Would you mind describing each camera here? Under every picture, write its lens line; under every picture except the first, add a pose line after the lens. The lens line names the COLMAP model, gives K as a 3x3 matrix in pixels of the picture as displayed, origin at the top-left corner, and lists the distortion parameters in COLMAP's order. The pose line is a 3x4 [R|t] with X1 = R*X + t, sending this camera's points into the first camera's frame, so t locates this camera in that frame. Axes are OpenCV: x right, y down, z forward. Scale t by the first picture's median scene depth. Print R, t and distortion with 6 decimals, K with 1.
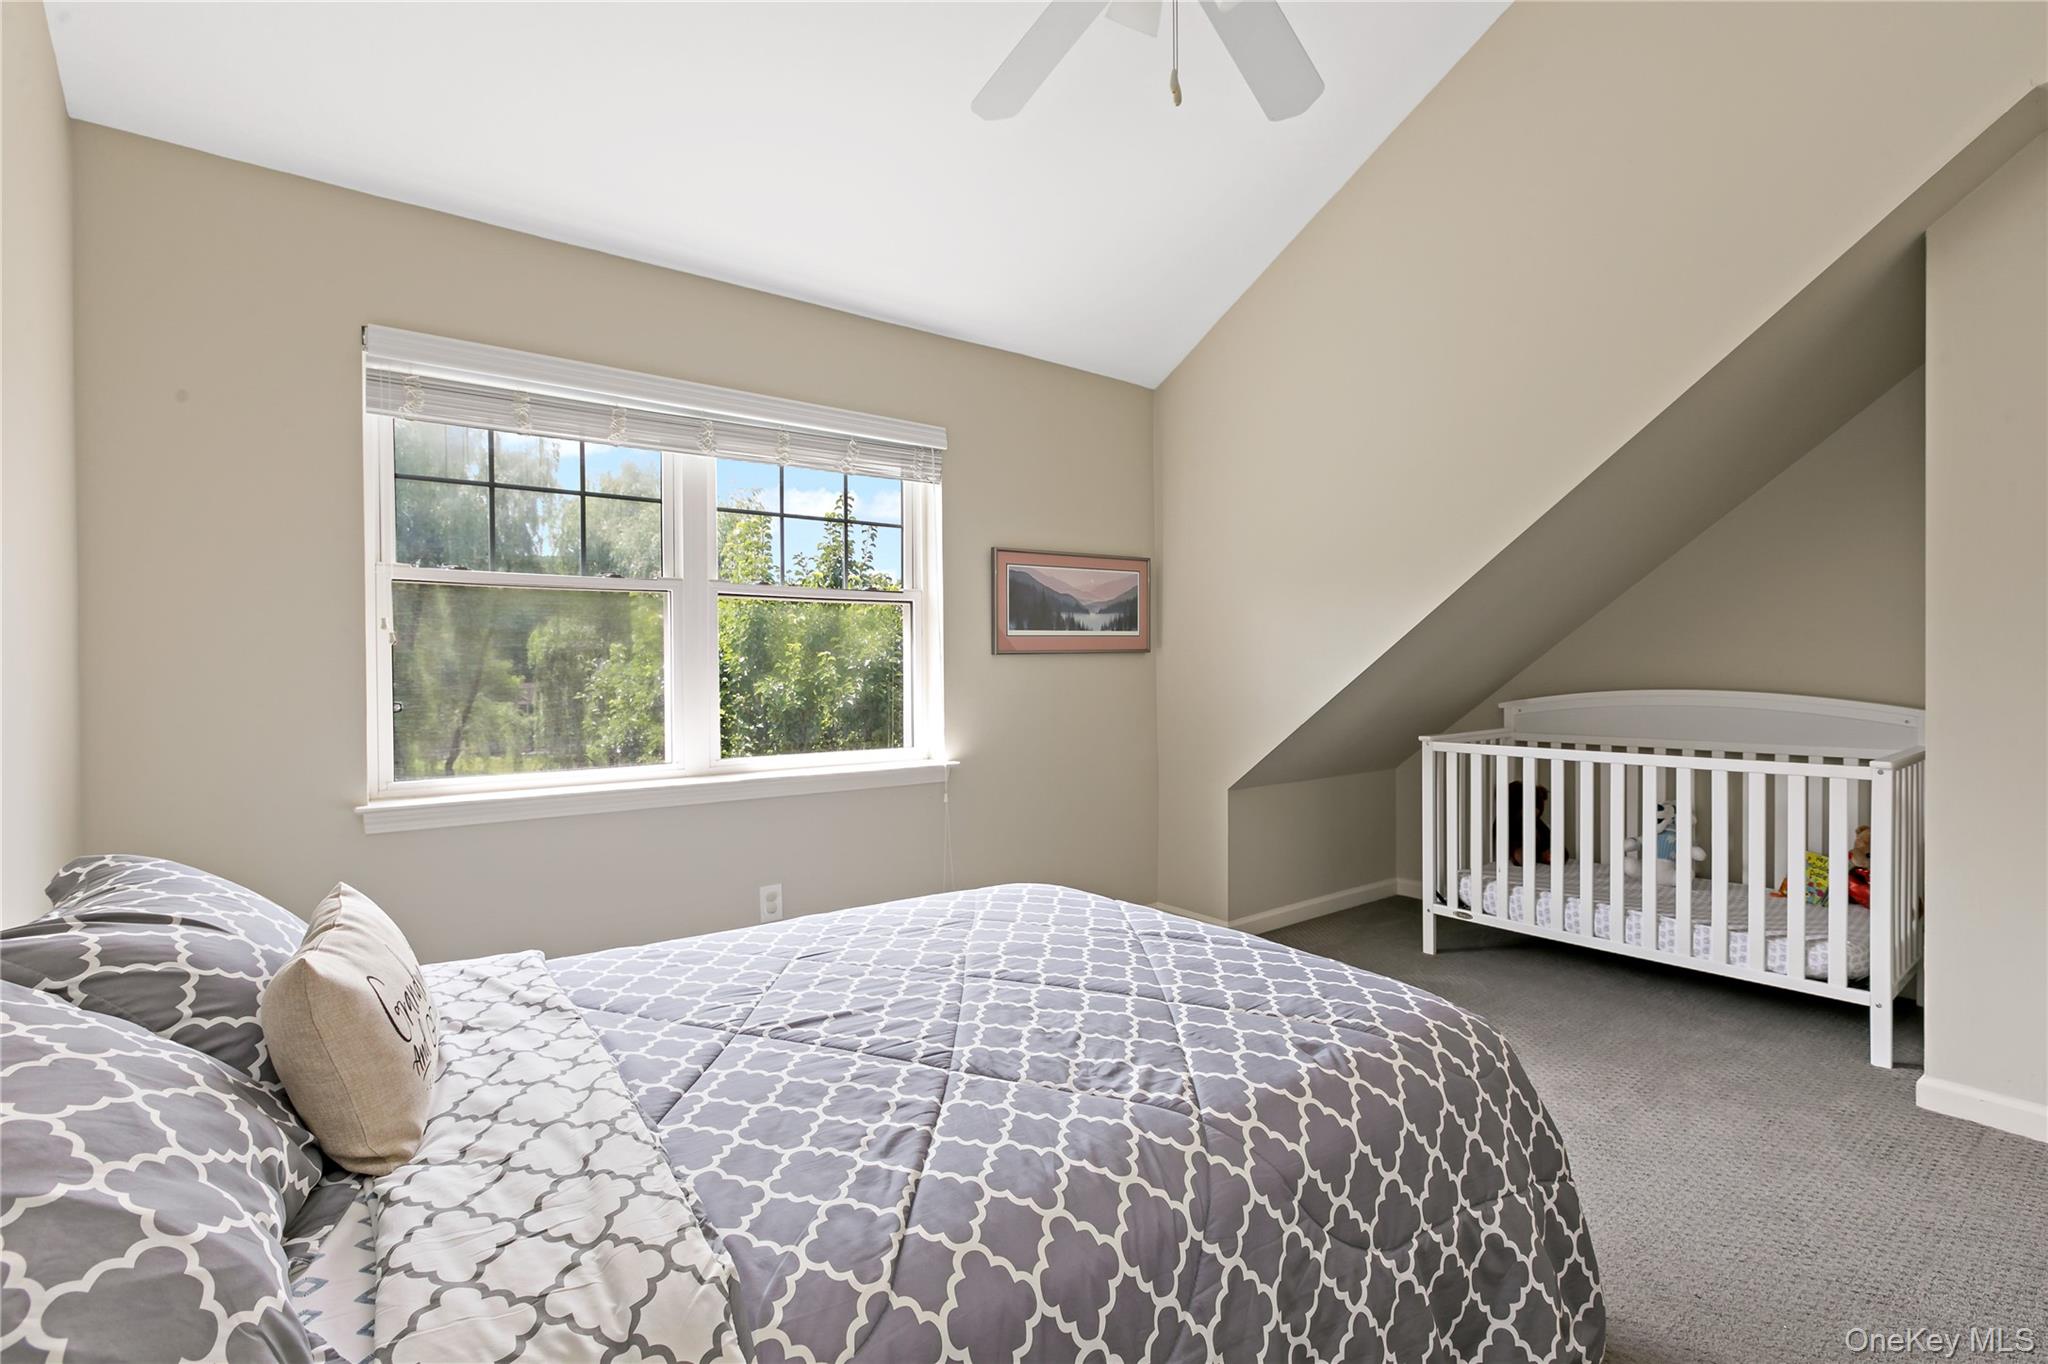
lens RADIAL K [[930.5, 0, 1033.5], [0, 930.5, 686.5], [0, 0, 1]] dist [0.000454, -0.000233]
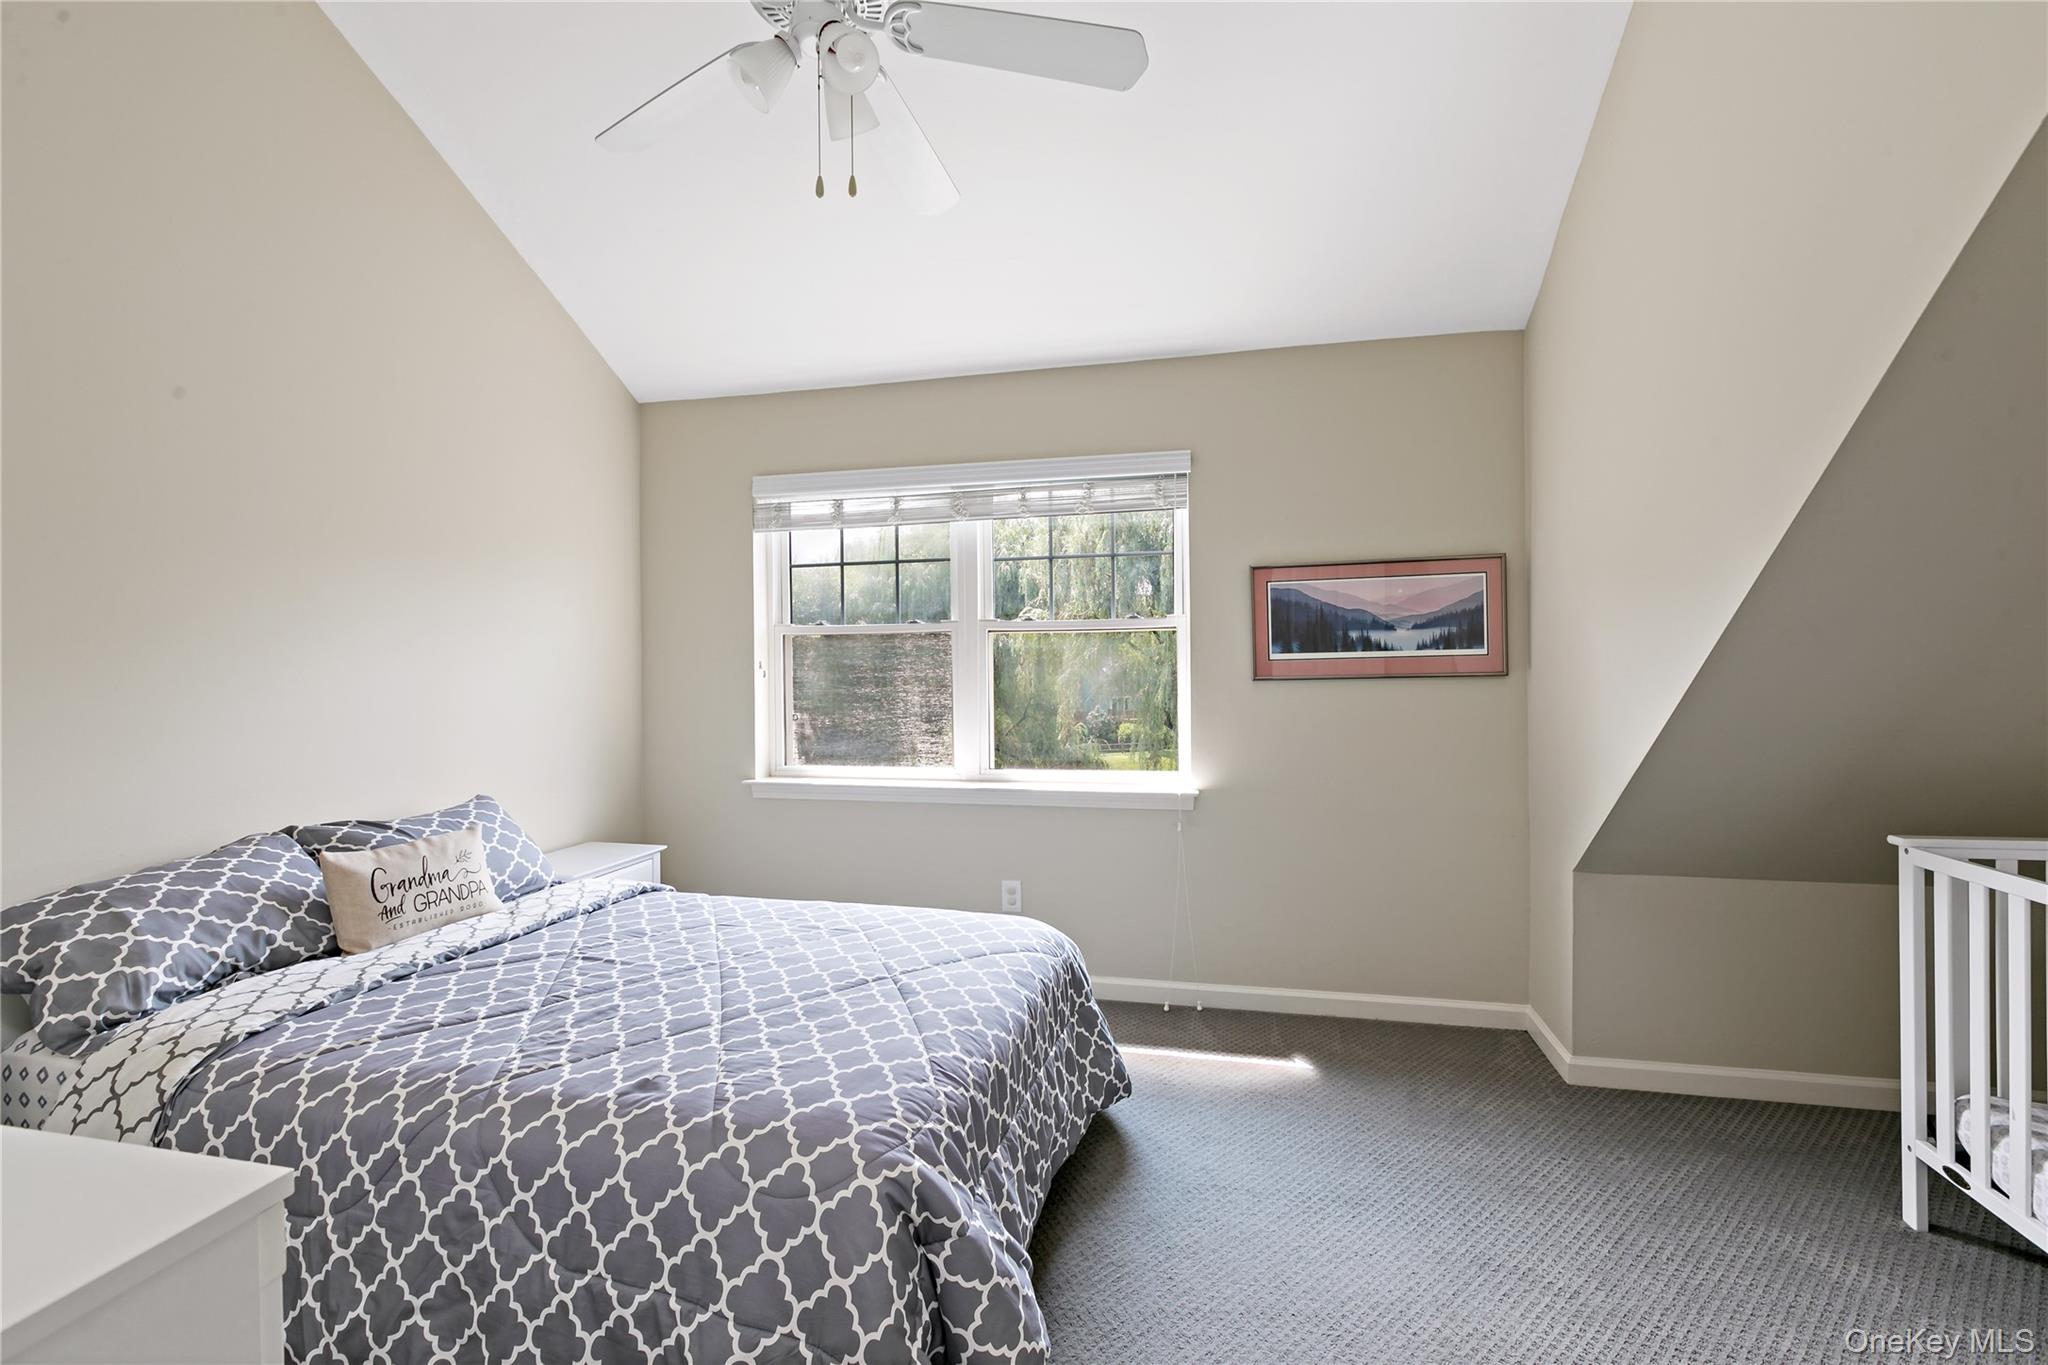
lens RADIAL K [[930.5, 0, 1030.0], [0, 930.5, 666.6], [0, 0, 1]] dist [0.000454, -0.000233]
pose [[0.631176, 0.004978, -0.775624, 0.558243], [-0.010282, 0.999945, -0.001949, -0.045785], [0.775572, 0.009205, 0.631192, 0.248006]]
